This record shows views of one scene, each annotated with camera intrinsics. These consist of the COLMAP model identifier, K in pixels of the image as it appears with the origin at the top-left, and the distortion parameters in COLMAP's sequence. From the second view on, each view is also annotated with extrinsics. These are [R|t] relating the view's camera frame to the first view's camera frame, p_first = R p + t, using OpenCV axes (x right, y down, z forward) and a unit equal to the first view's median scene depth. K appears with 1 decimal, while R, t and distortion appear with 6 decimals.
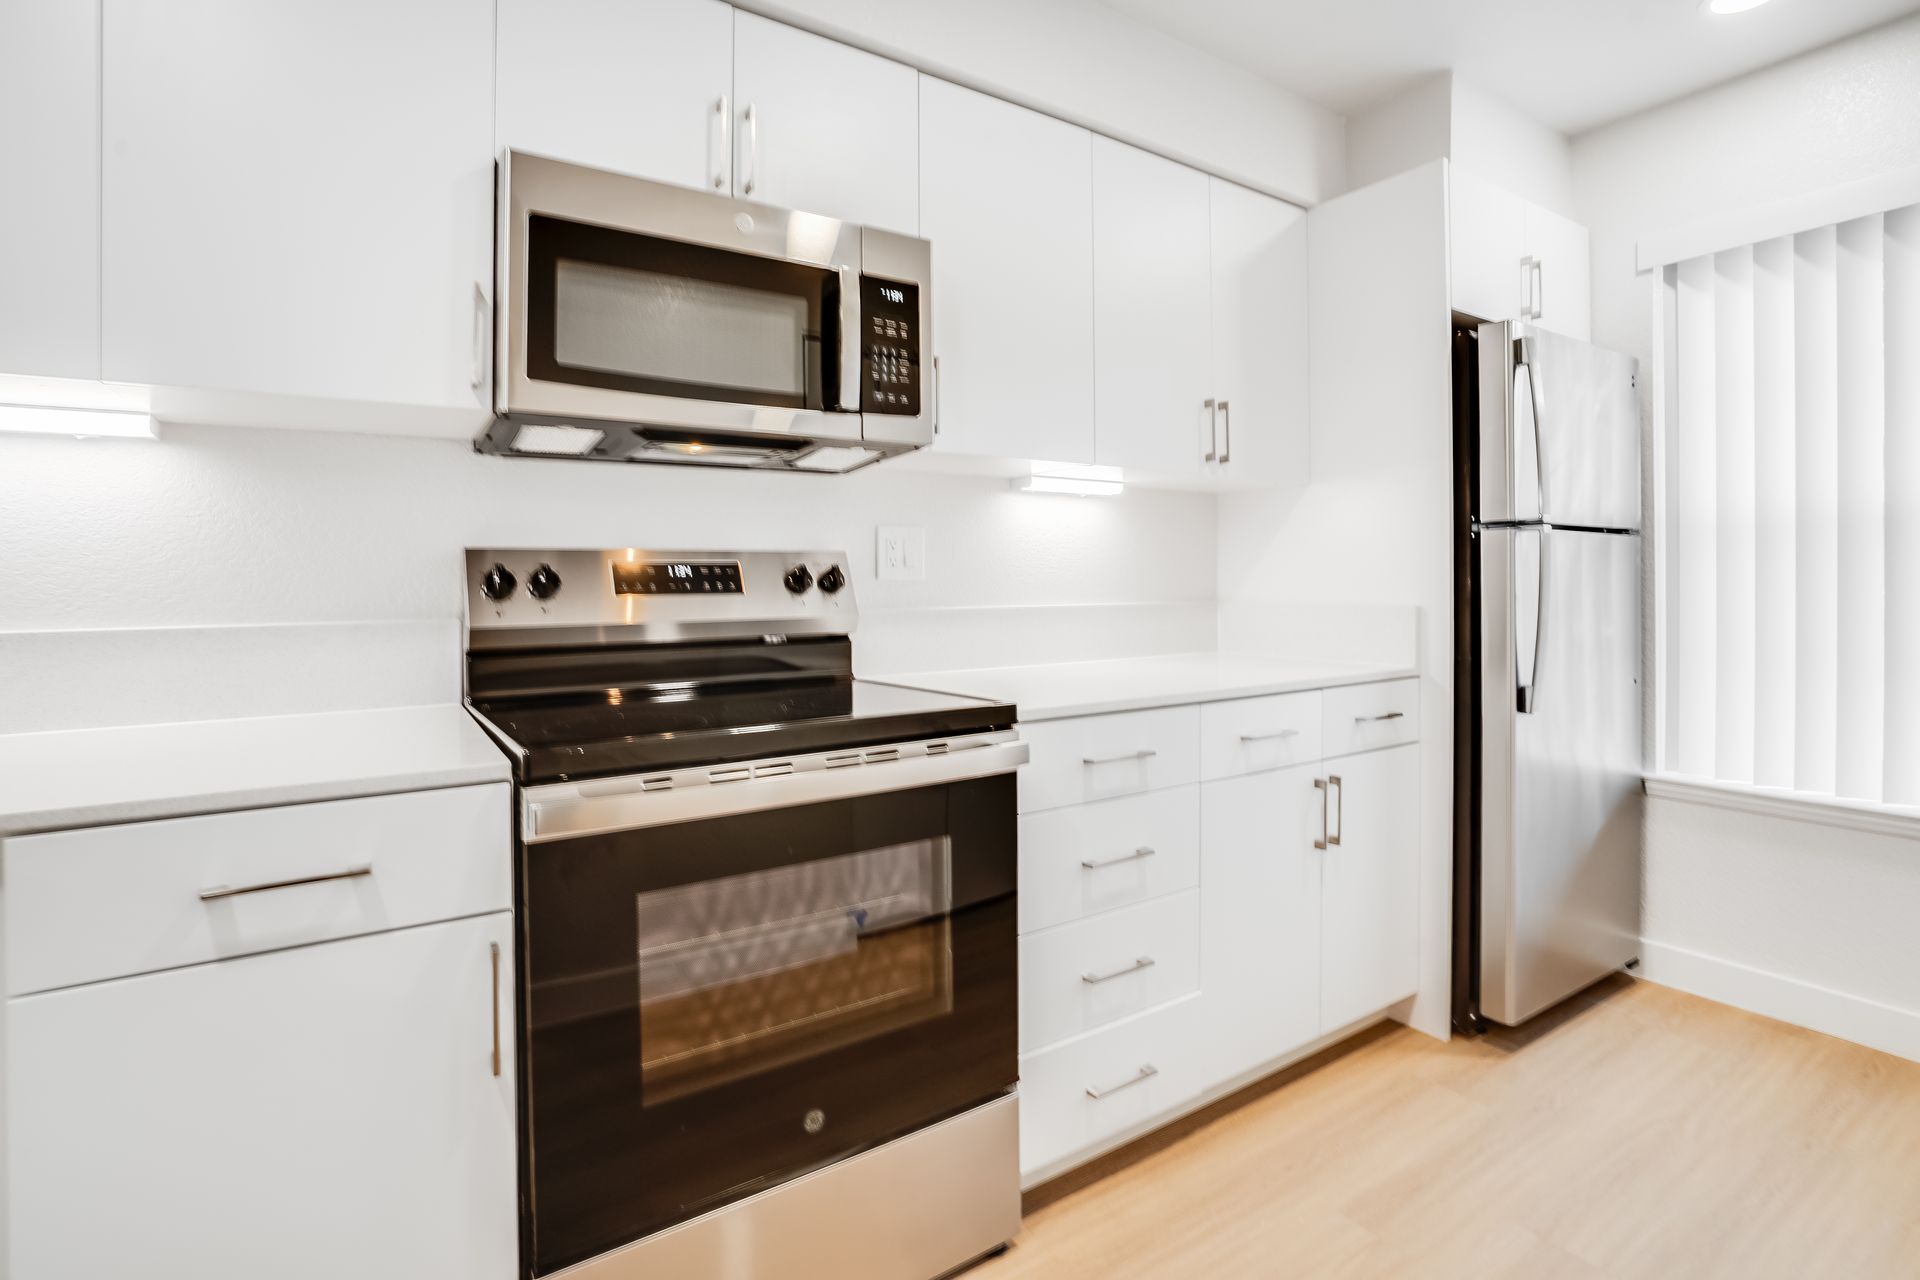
lens RADIAL K [[922.8, 0, 883.4], [0, 922.8, 561.7], [0, 0, 1]] dist [-0.038955, 0.006925]
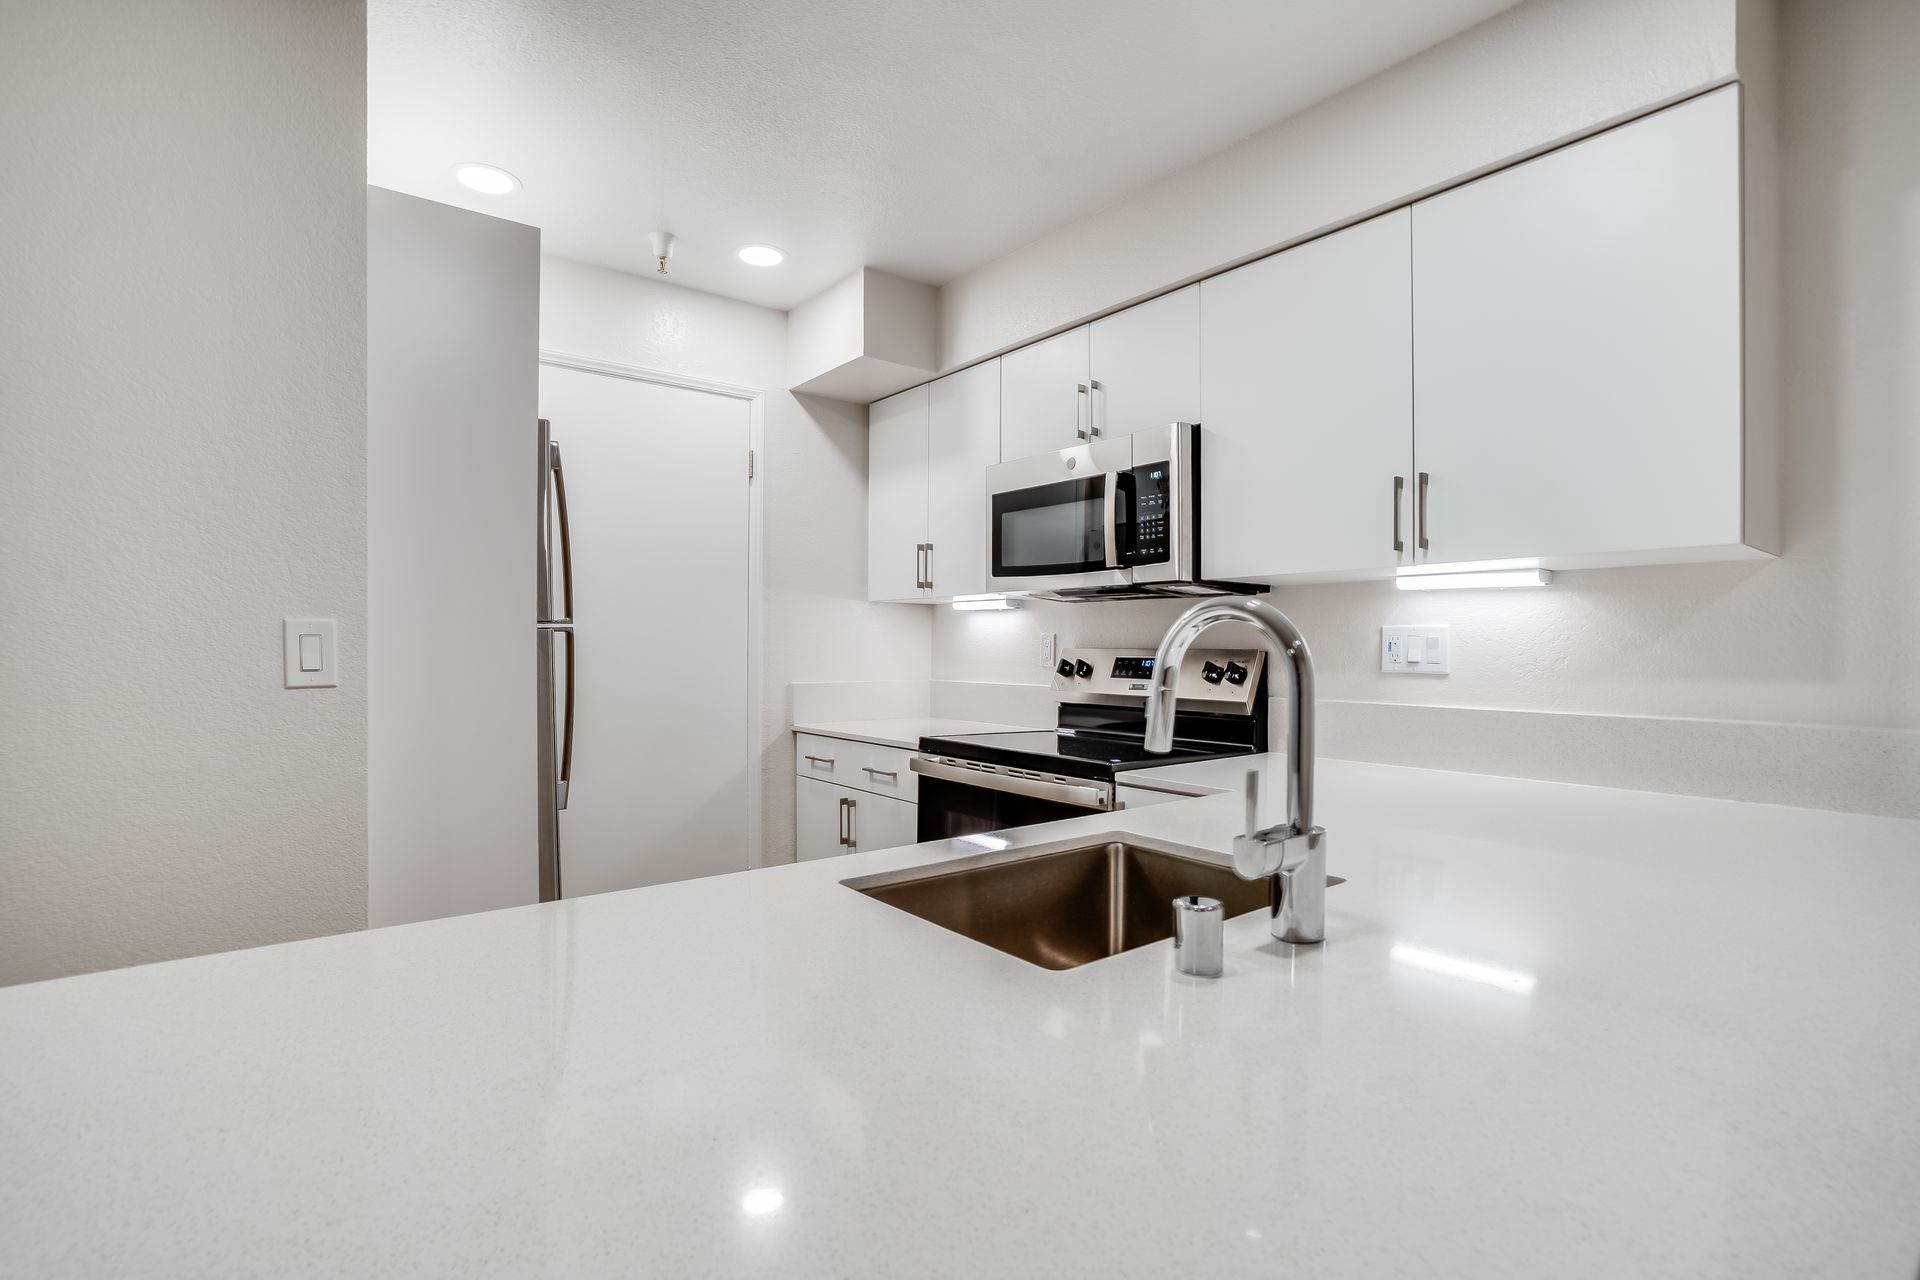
lens RADIAL K [[922.8, 0, 954.7], [0, 922.8, 656.4], [0, 0, 1]] dist [-0.038955, 0.006925]
pose [[0.085372, 0.035115, -0.995730, 1.406333], [0.034748, 0.998666, 0.038197, -0.079459], [0.995743, -0.037860, 0.084038, 0.574427]]
